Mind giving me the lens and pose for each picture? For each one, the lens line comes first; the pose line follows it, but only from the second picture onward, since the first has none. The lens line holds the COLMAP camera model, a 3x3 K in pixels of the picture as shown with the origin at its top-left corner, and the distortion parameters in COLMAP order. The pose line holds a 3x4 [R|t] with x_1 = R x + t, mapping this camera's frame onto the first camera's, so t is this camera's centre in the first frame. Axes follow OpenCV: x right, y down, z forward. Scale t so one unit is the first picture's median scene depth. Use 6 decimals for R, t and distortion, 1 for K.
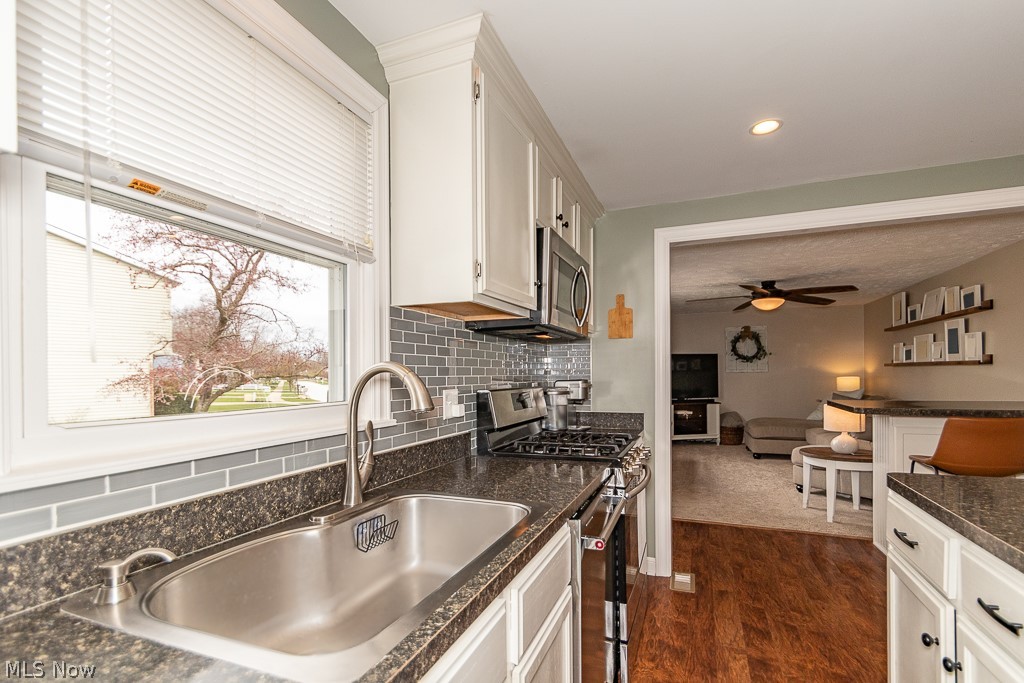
lens RADIAL K [[478.8, 0, 505.8], [0, 478.8, 375.3], [0, 0, 1]] dist [0.001852, 0.000197]
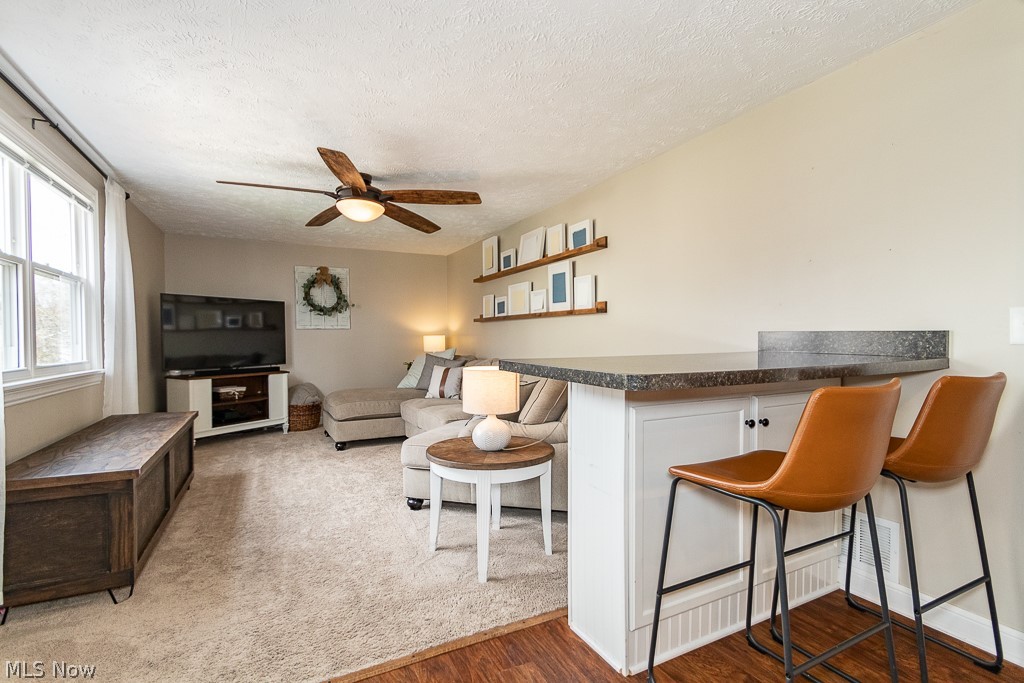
lens RADIAL K [[476.2, 0, 508.9], [0, 476.2, 344.8], [0, 0, 1]] dist [0.002064, -0.000219]
pose [[0.661842, -0.007138, 0.749610, 0.208407], [0.002916, 0.999972, 0.006947, 0.021405], [-0.749638, -0.002412, 0.661844, 0.445059]]
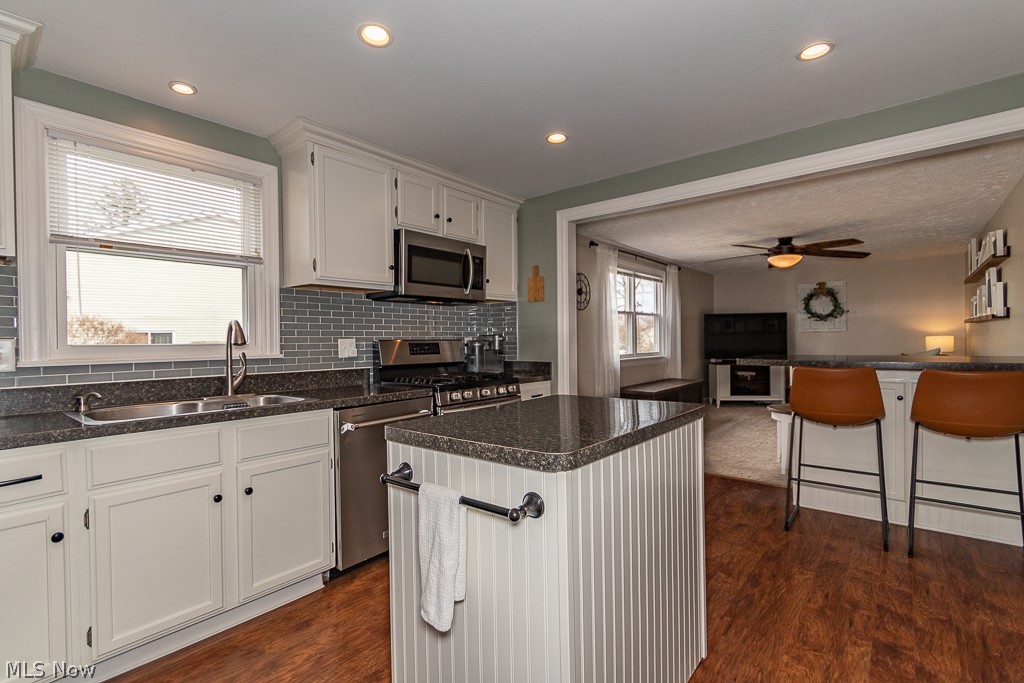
lens RADIAL K [[476.2, 0, 508.9], [0, 476.2, 344.8], [0, 0, 1]] dist [0.002064, -0.000219]
pose [[0.954770, 0.000757, -0.297345, 0.298419], [0.002497, 0.999941, 0.010564, 0.011920], [0.297336, -0.010829, 0.954712, -0.107717]]
